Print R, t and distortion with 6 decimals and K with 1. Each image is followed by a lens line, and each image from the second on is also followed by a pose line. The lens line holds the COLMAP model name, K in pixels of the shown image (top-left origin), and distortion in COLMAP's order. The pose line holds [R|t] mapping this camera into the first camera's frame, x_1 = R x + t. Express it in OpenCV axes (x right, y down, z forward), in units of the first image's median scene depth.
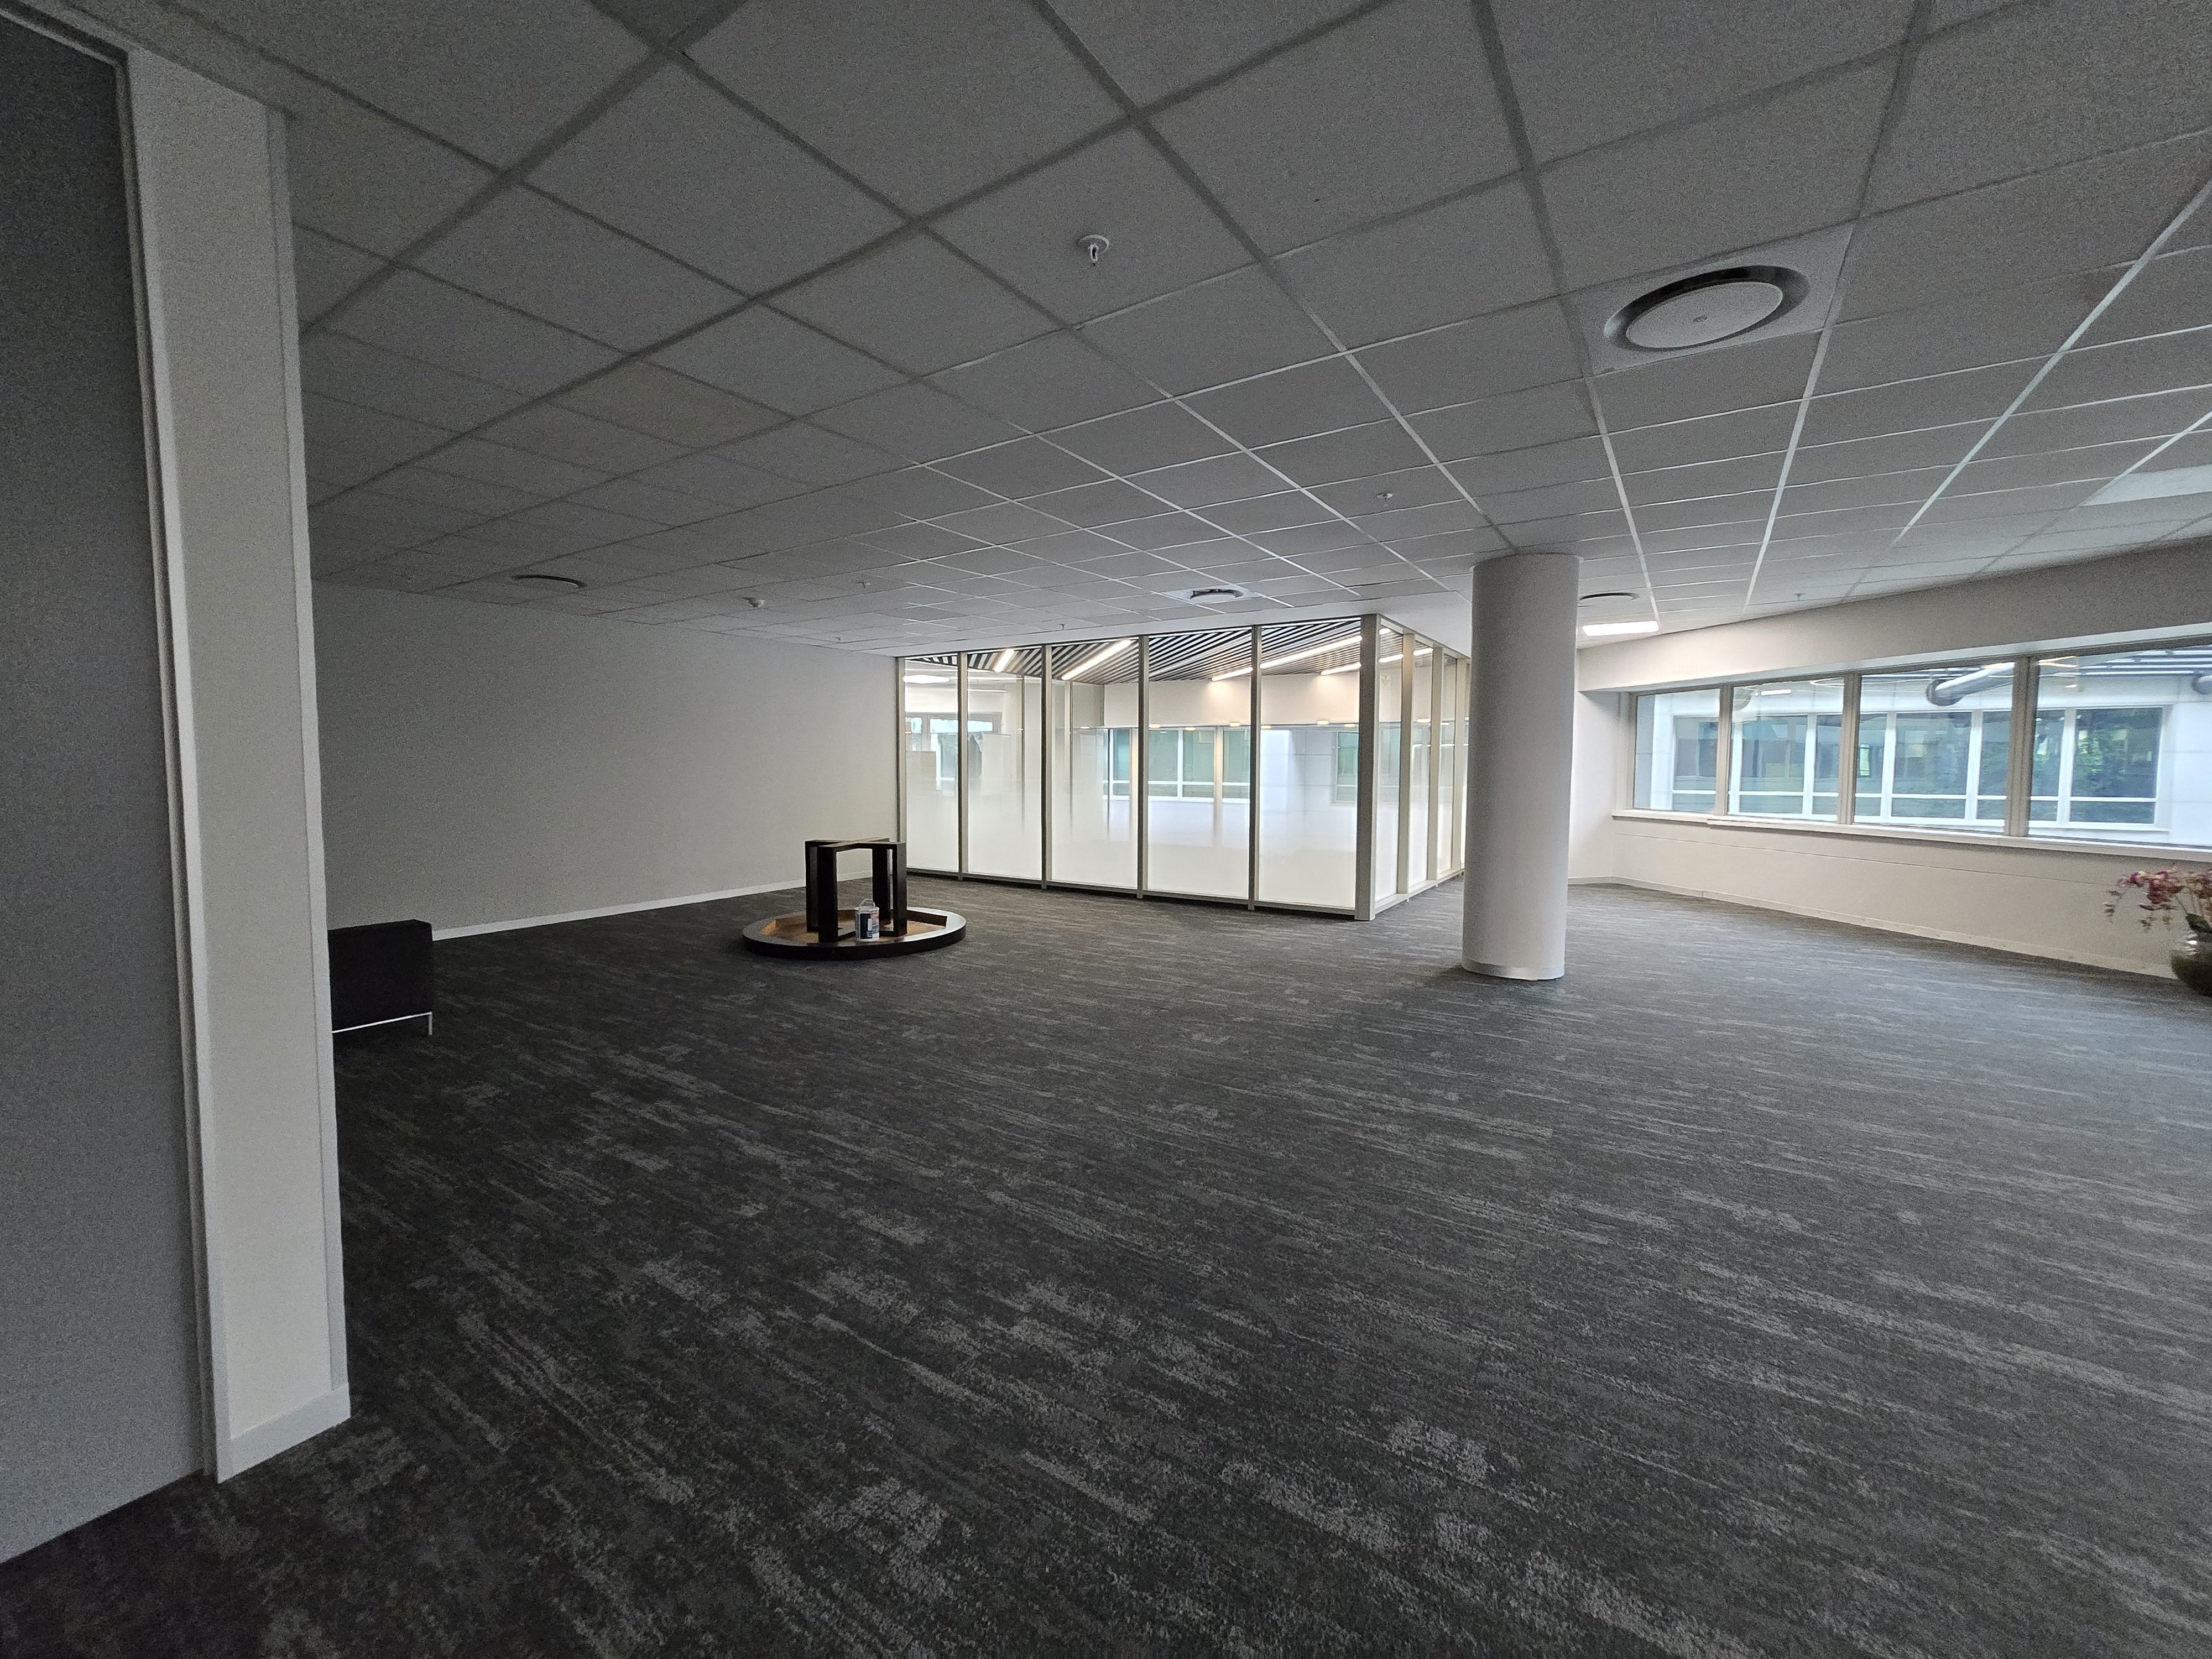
lens RADIAL K [[874.1, 0, 1088.1], [0, 874.1, 819.7], [0, 0, 1]] dist [0.001073, 0.000490]
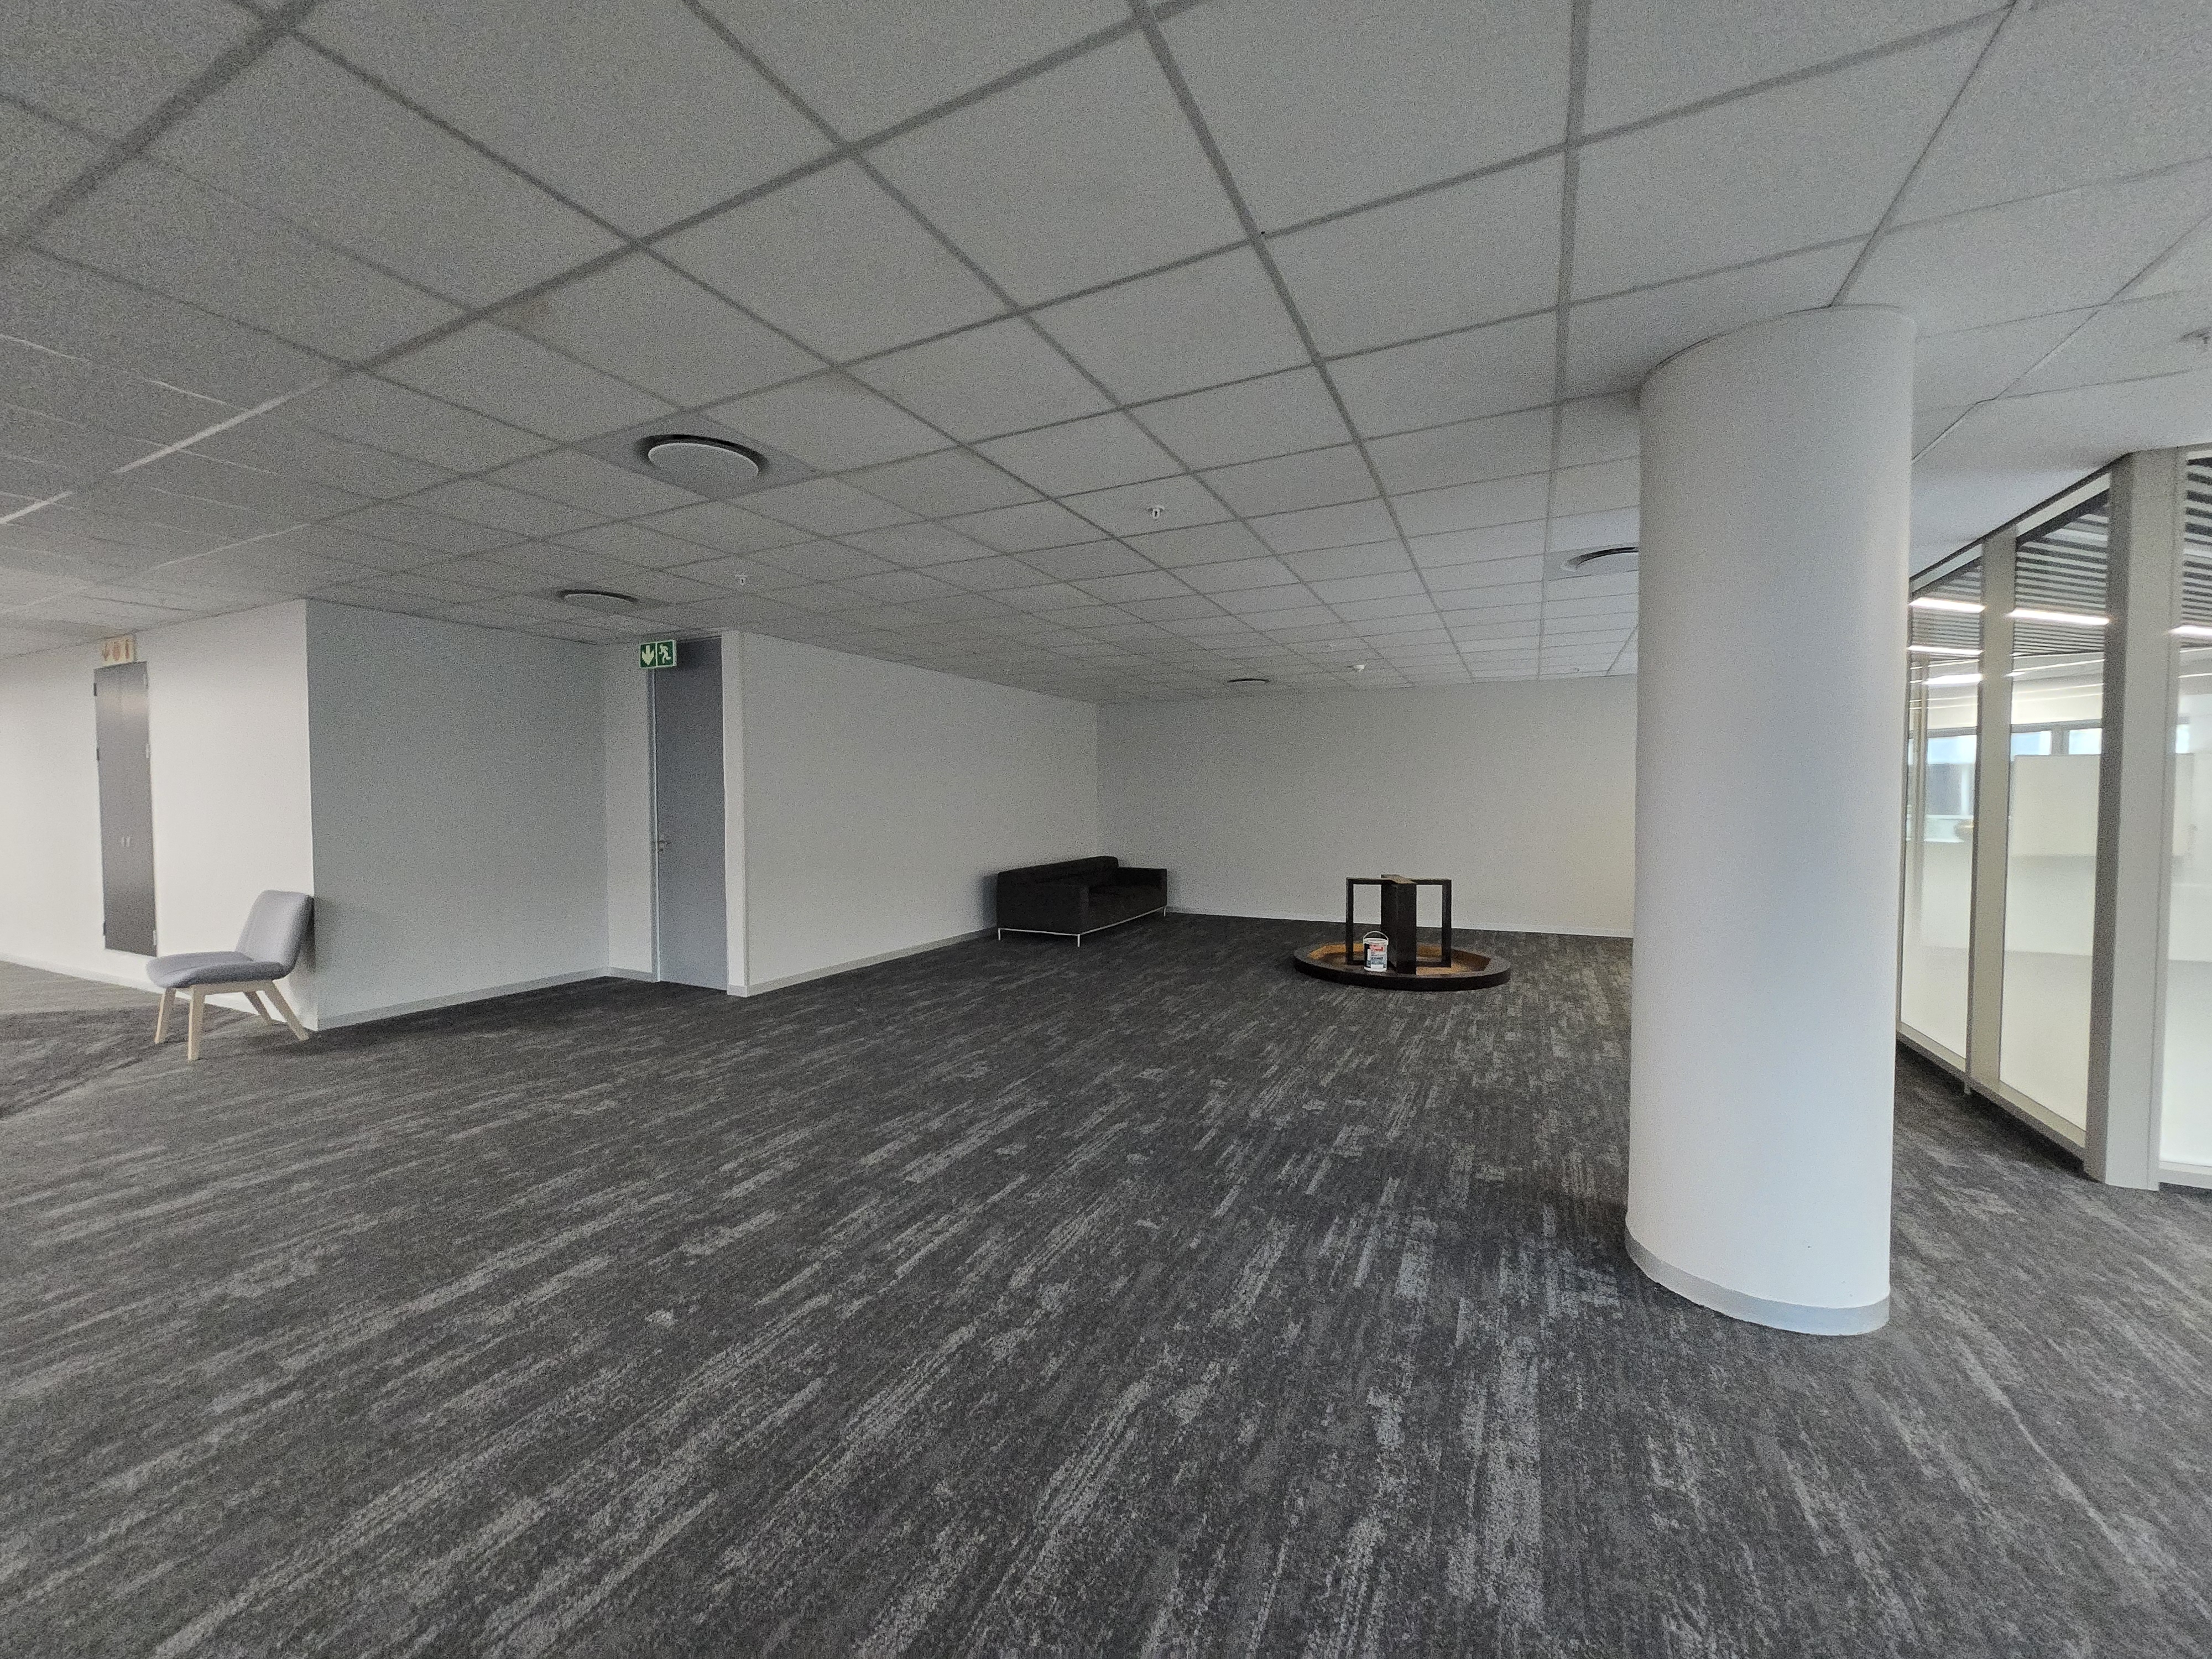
lens RADIAL K [[874.1, 0, 1107.0], [0, 874.1, 817.3], [0, 0, 1]] dist [0.001073, 0.000490]
pose [[0.141216, 0.018666, -0.989803, 1.519249], [-0.065538, 0.997805, 0.009466, -0.074866], [0.987807, 0.063533, 0.142129, 1.045812]]
